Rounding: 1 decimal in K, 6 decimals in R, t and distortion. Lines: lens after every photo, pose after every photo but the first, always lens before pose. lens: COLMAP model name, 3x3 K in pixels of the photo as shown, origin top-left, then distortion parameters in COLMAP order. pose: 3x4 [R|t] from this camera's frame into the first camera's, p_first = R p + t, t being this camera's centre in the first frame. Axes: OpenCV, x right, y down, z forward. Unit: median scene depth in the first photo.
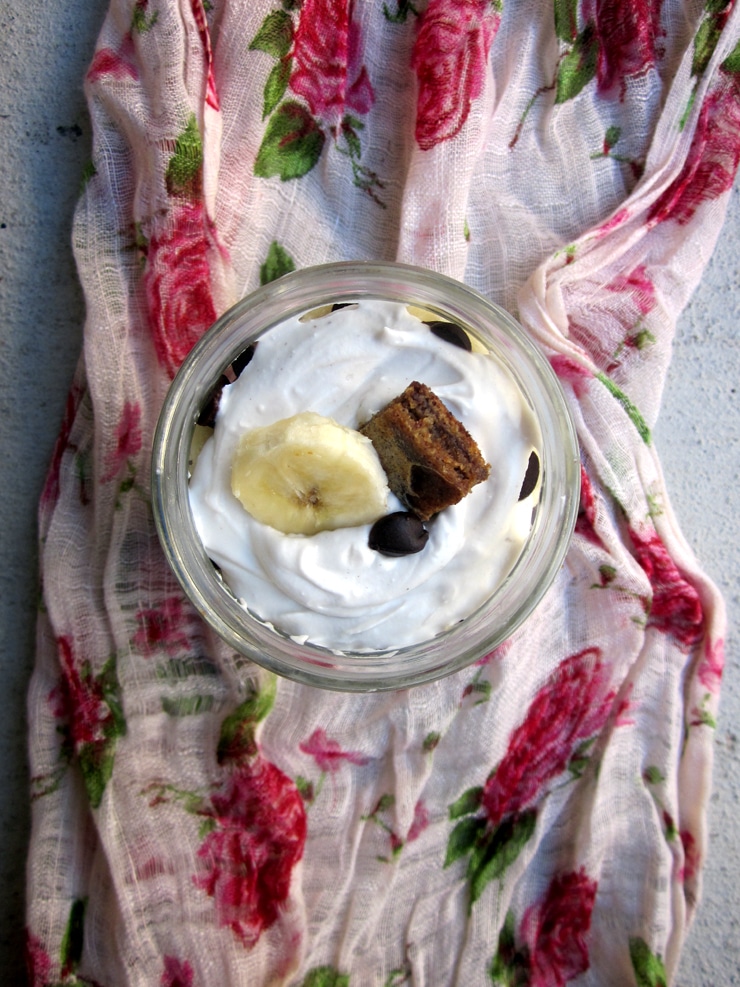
lens RADIAL K [[848.9, 0, 370.0], [0, 848.9, 493.5], [0, 0, 1]] dist [-0.005863, -0.000253]
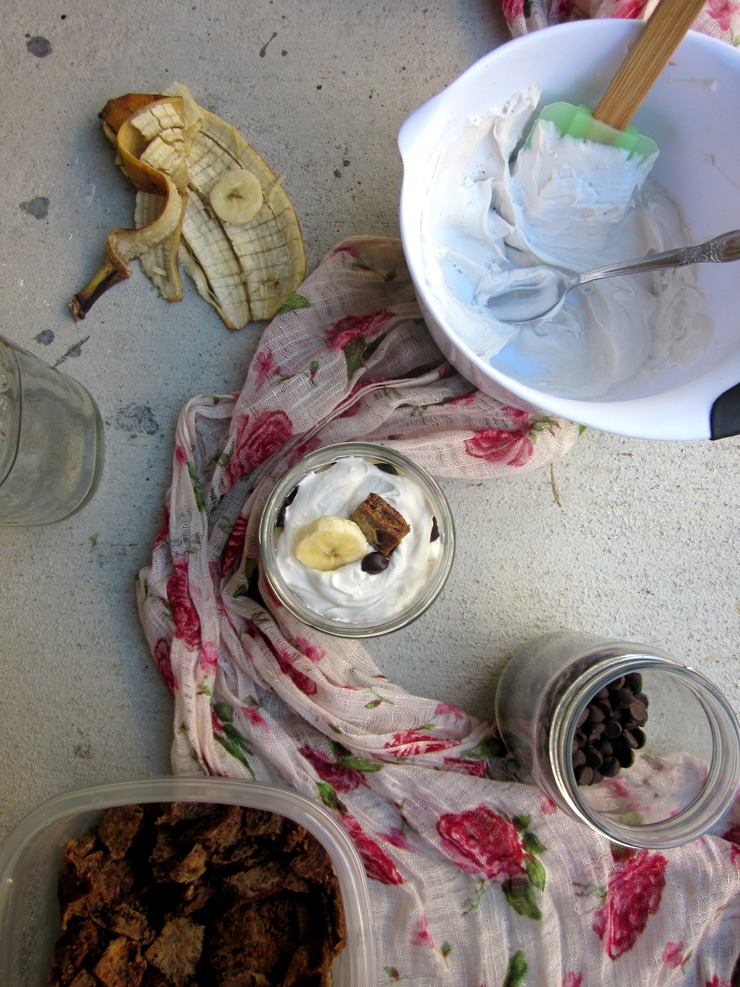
lens RADIAL K [[848.9, 0, 370.0], [0, 848.9, 493.5], [0, 0, 1]] dist [-0.005863, -0.000253]
pose [[0.989246, -0.143757, -0.026942, 0.104779], [0.138835, 0.980902, -0.136219, 0.166801], [0.046010, 0.131014, 0.990312, -1.164499]]
